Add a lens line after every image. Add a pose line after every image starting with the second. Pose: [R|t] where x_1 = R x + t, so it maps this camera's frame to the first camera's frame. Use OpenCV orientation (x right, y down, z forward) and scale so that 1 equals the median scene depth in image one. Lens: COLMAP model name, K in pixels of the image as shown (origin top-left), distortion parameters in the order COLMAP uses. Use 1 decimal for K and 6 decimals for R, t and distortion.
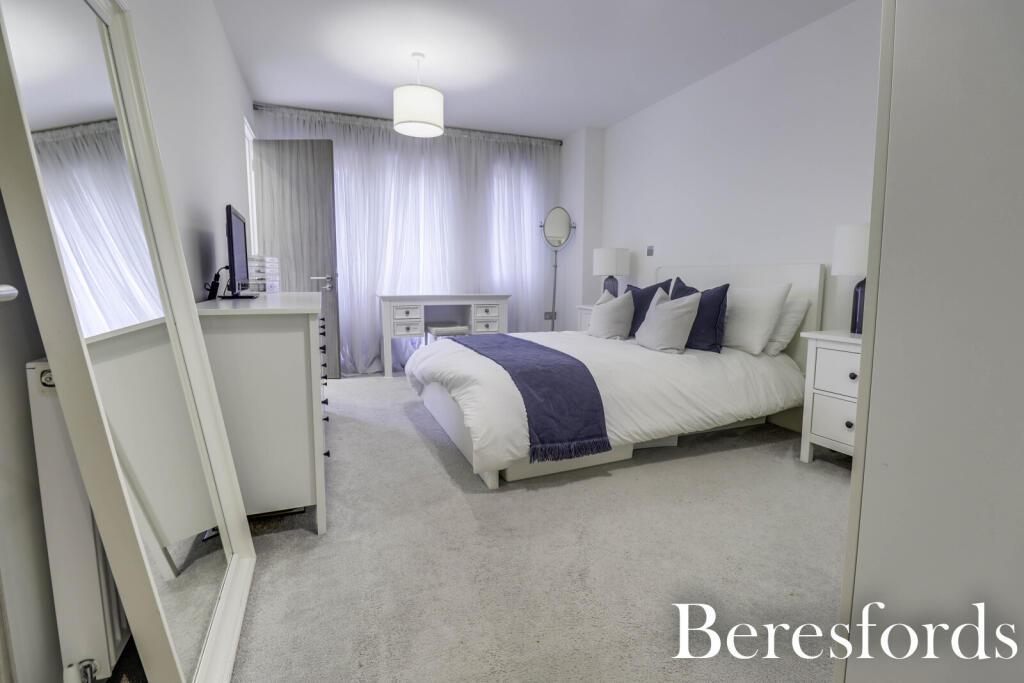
lens RADIAL K [[475.1, 0, 518.2], [0, 475.1, 329.7], [0, 0, 1]] dist [-0.000813, -0.010037]
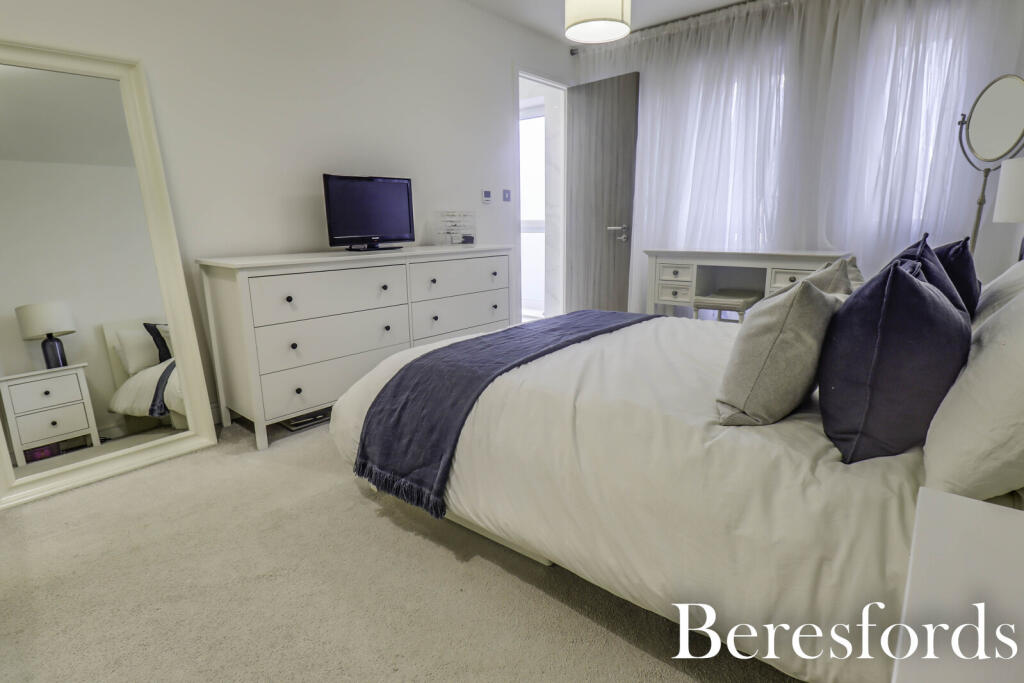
lens RADIAL K [[512.0, 0, 512.7], [0, 512.0, 309.9], [0, 0, 1]] dist [0.000069, -0.000177]
pose [[0.453005, 0.139736, -0.880489, 0.388276], [-0.079139, 0.990044, 0.116406, -0.051989], [0.887989, 0.016949, 0.459553, 0.374894]]
